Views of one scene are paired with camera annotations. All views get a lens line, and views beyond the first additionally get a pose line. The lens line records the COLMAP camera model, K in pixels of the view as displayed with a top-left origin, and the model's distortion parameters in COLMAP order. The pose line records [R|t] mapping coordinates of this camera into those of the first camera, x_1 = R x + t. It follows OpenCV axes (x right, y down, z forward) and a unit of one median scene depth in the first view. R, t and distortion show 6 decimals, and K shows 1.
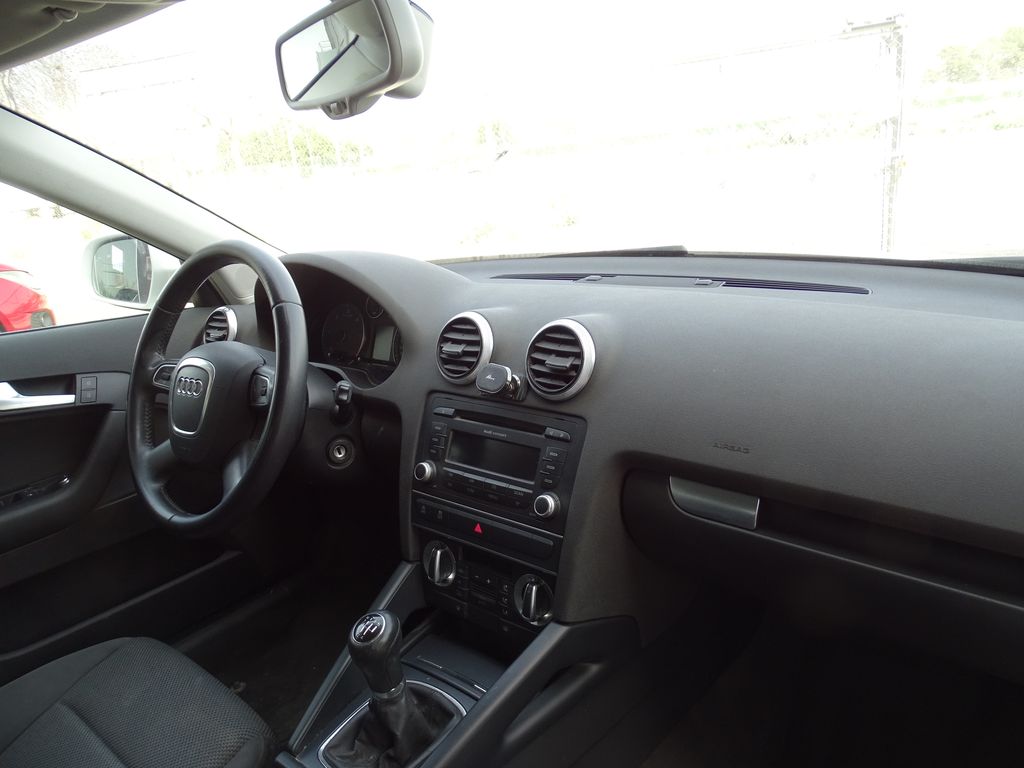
lens RADIAL K [[725.0, 0, 512.0], [0, 725.0, 384.0], [0, 0, 1]] dist [-0.001190, 0.003612]
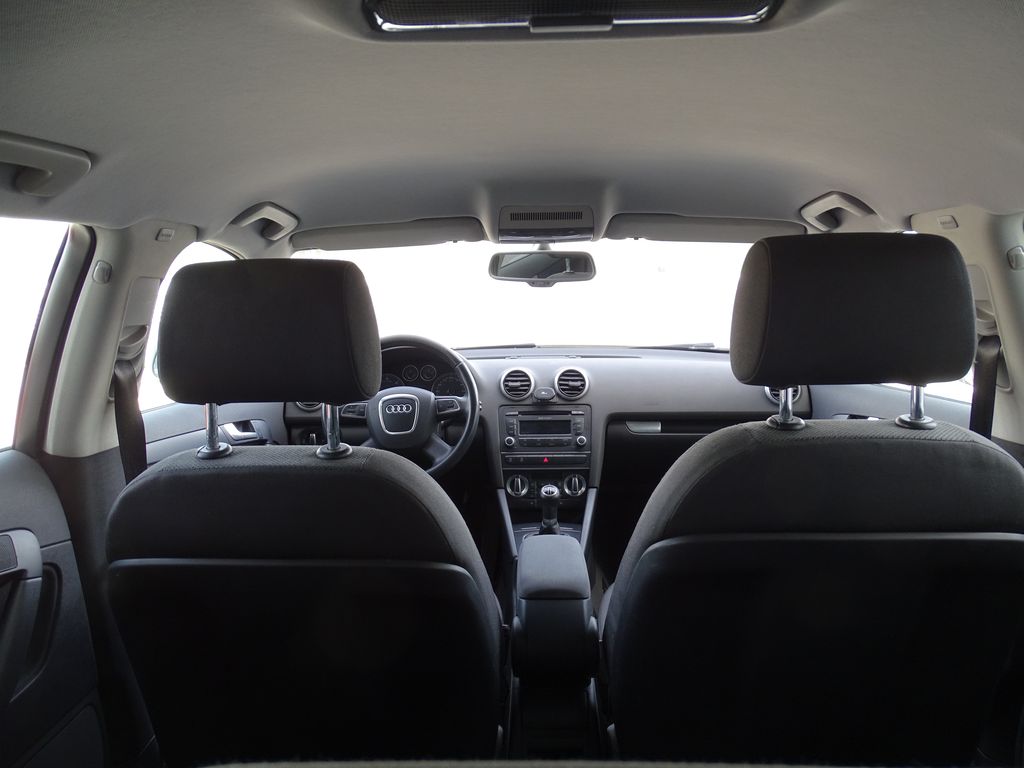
lens RADIAL K [[725.0, 0, 512.0], [0, 725.0, 384.0], [0, 0, 1]] dist [-0.001190, 0.003612]
pose [[0.786341, -0.024097, 0.617323, -1.446708], [0.124449, 0.984934, -0.120074, 0.214112], [-0.605129, 0.171244, 0.777492, -0.696846]]
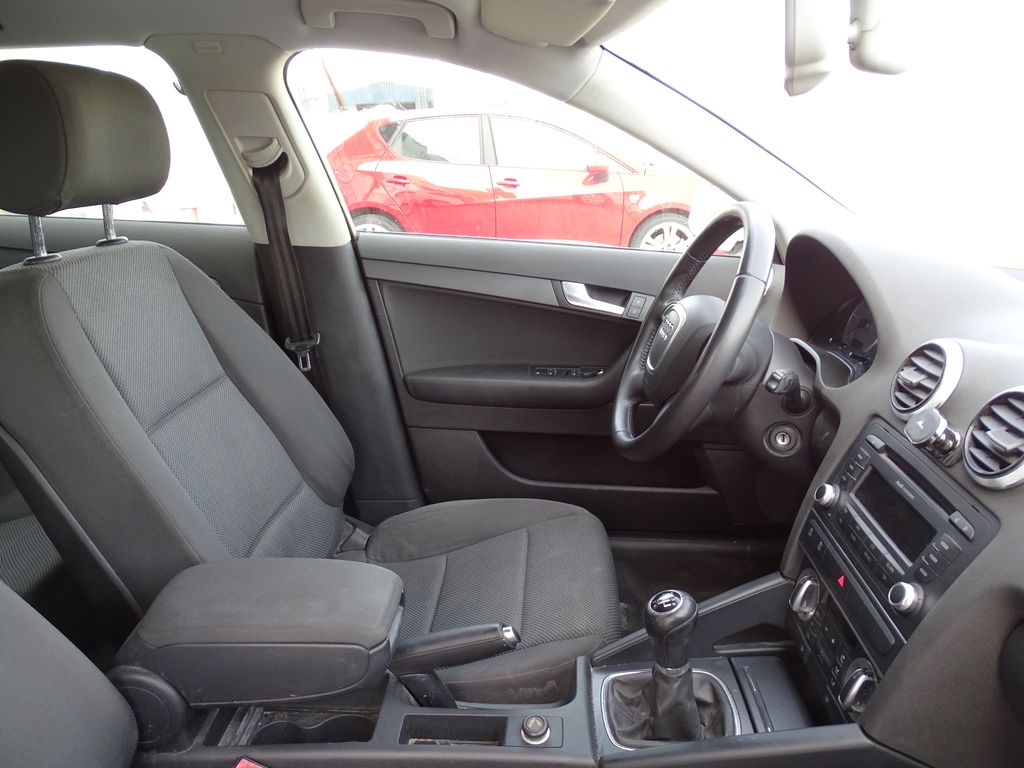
lens RADIAL K [[725.0, 0, 512.0], [0, 725.0, 384.0], [0, 0, 1]] dist [-0.001190, 0.003612]
pose [[0.592221, 0.343577, -0.728855, 0.258307], [-0.283009, 0.935602, 0.211080, -0.086981], [0.754440, 0.081266, 0.651319, 0.116696]]
